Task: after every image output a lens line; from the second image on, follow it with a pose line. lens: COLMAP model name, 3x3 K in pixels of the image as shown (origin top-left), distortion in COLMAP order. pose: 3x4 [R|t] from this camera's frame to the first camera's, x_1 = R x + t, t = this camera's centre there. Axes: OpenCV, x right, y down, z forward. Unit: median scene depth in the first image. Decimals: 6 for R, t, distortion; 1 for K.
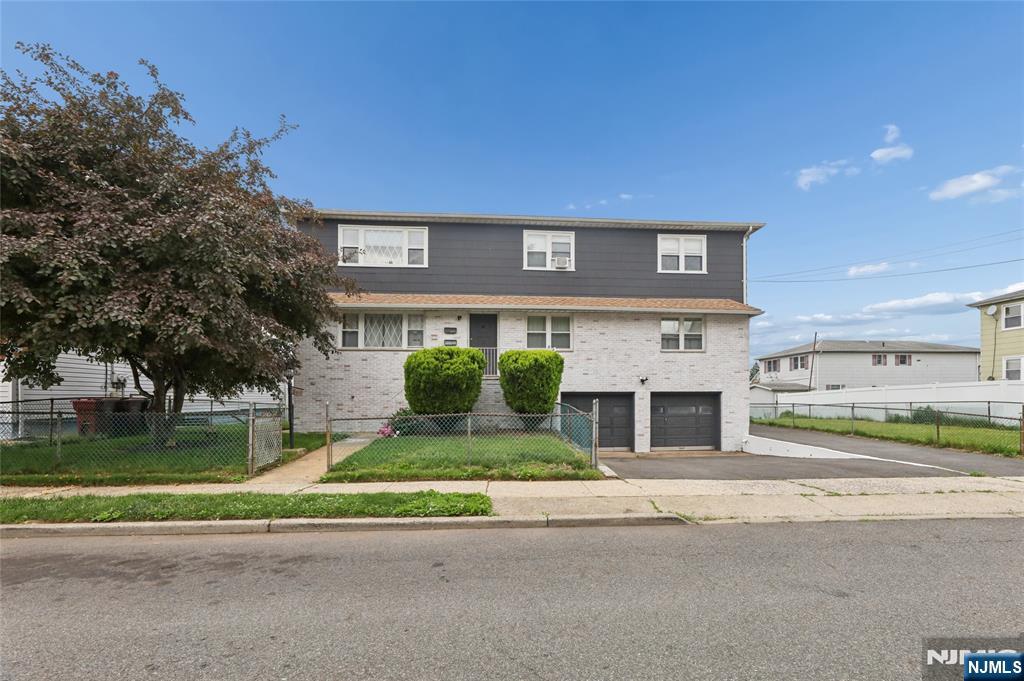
lens RADIAL K [[420.7, 0, 503.8], [0, 420.7, 341.6], [0, 0, 1]] dist [-0.000937, -0.000349]
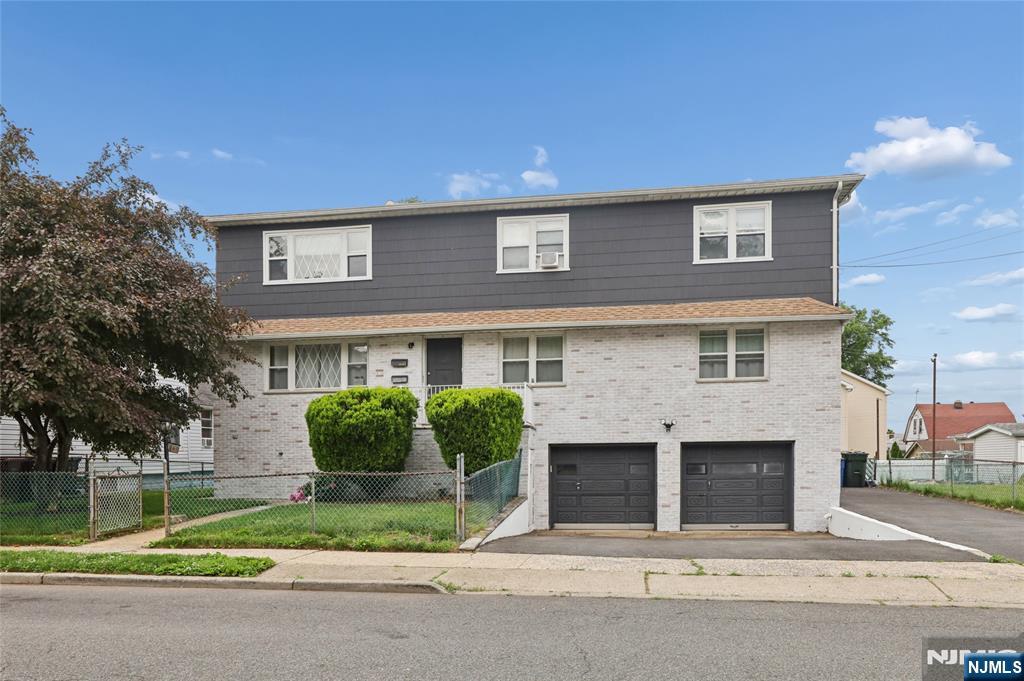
lens RADIAL K [[689.4, 0, 512.4], [0, 689.4, 359.0], [0, 0, 1]] dist [0.000830, 0.001482]
pose [[0.974032, -0.039676, -0.222908, 0.339748], [0.038941, 0.999212, -0.007693, -0.016153], [0.223037, -0.001187, 0.974809, -0.141981]]
